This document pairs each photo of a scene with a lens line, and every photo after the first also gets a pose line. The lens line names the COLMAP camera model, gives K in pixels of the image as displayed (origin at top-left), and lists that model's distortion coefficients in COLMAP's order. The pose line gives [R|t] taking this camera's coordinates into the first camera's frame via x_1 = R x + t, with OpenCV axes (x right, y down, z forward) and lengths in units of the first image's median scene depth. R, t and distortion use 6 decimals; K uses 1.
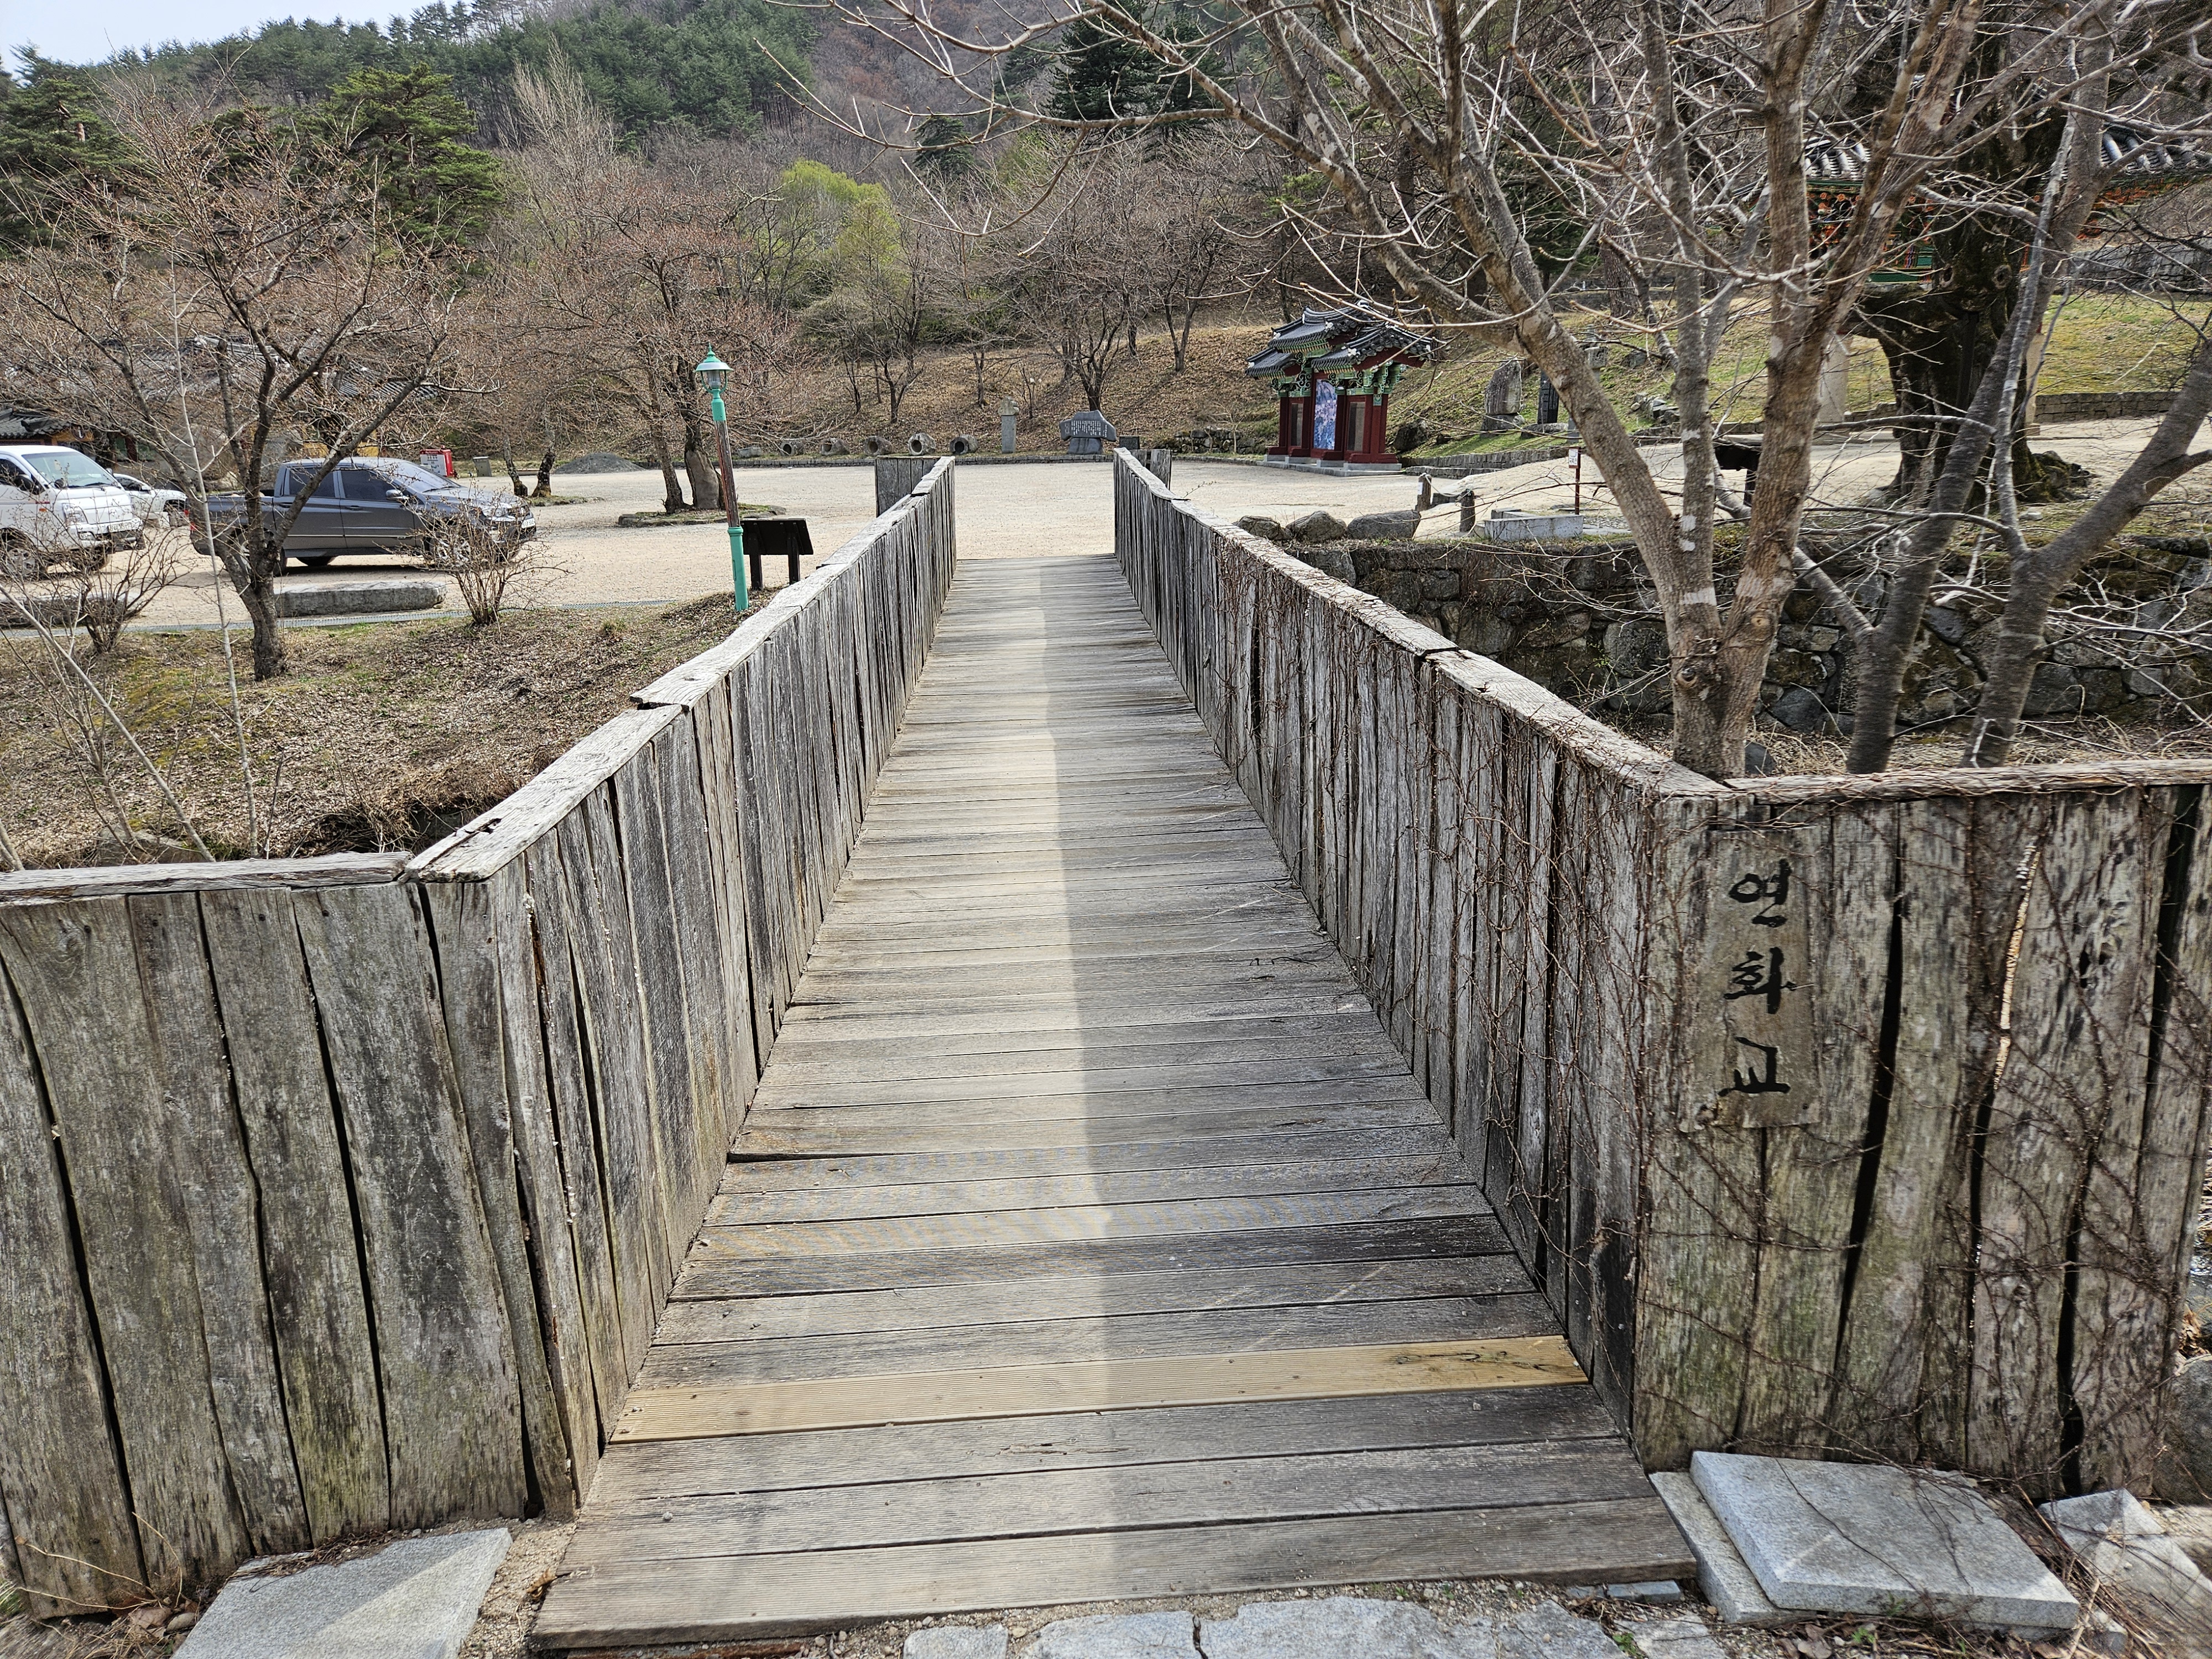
lens RADIAL K [[1484.3, 0, 1106.0], [0, 1484.3, 829.5], [0, 0, 1]] dist [0.081107, -0.063046]
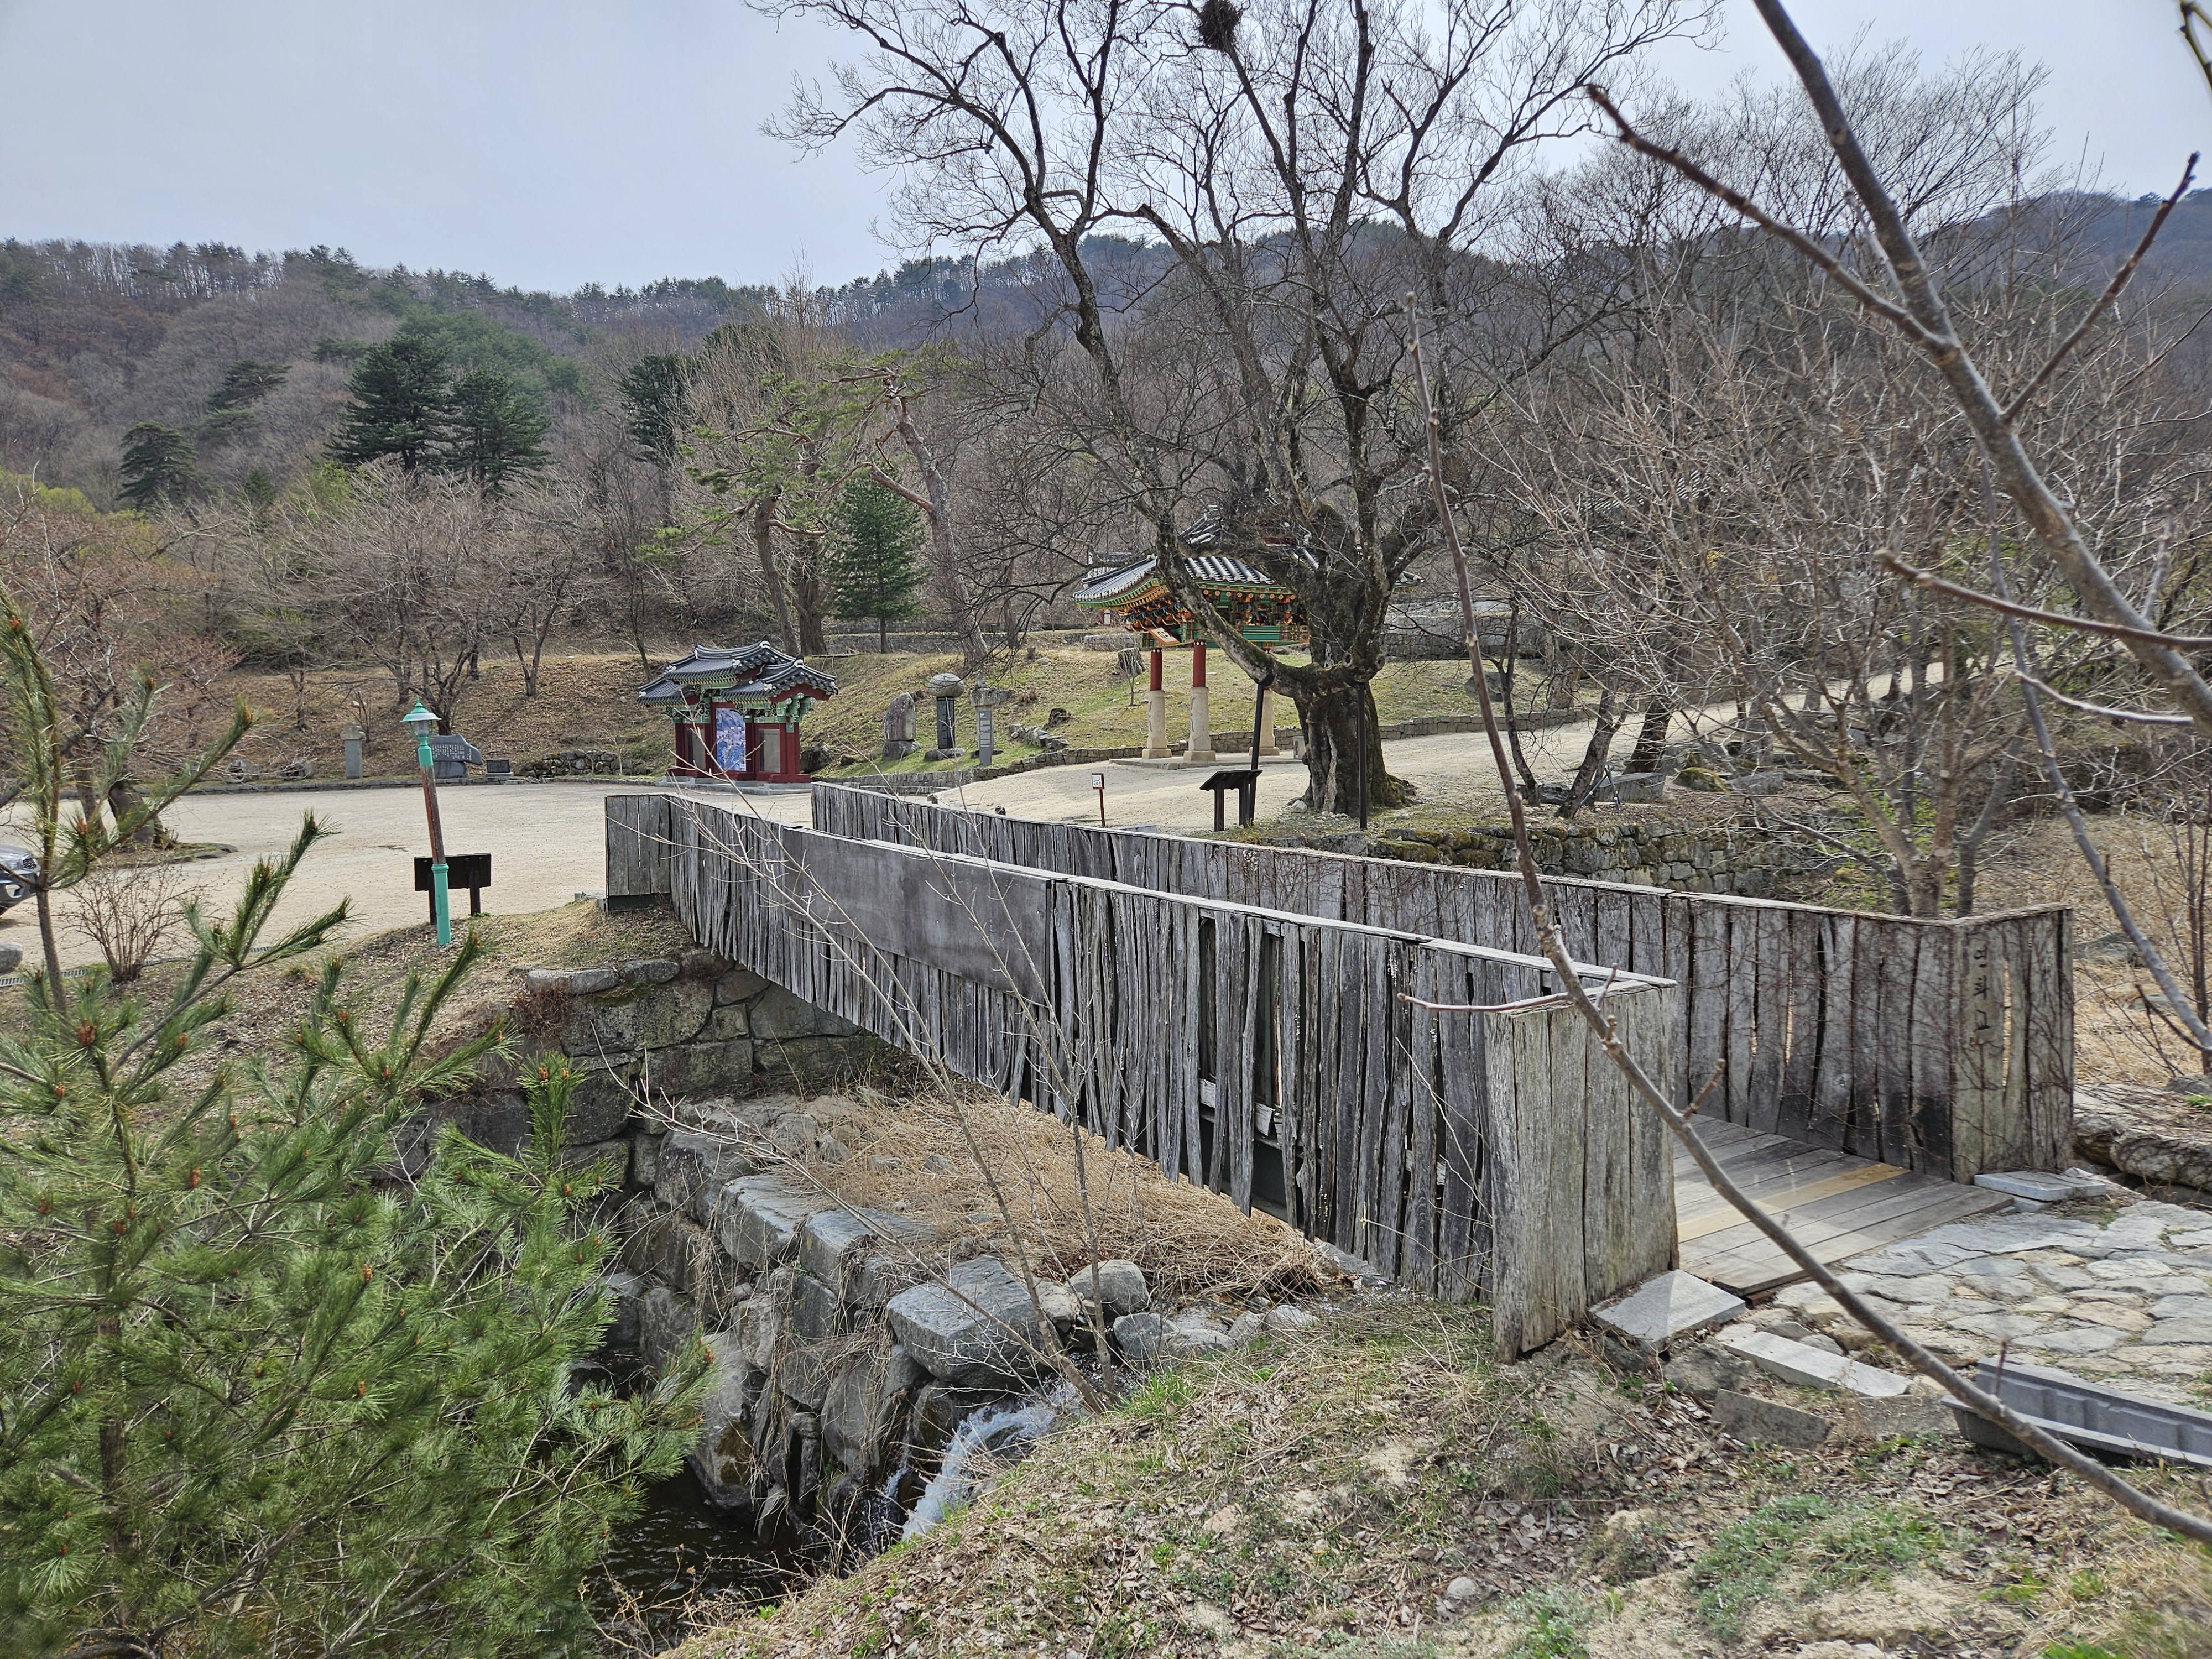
lens RADIAL K [[1484.3, 0, 1106.0], [0, 1484.3, 829.5], [0, 0, 1]] dist [0.081107, -0.063046]
pose [[0.884227, -0.037115, 0.465580, -0.127377], [0.130659, 0.976694, -0.170287, 0.004268], [-0.448409, 0.211405, 0.868468, -0.044164]]
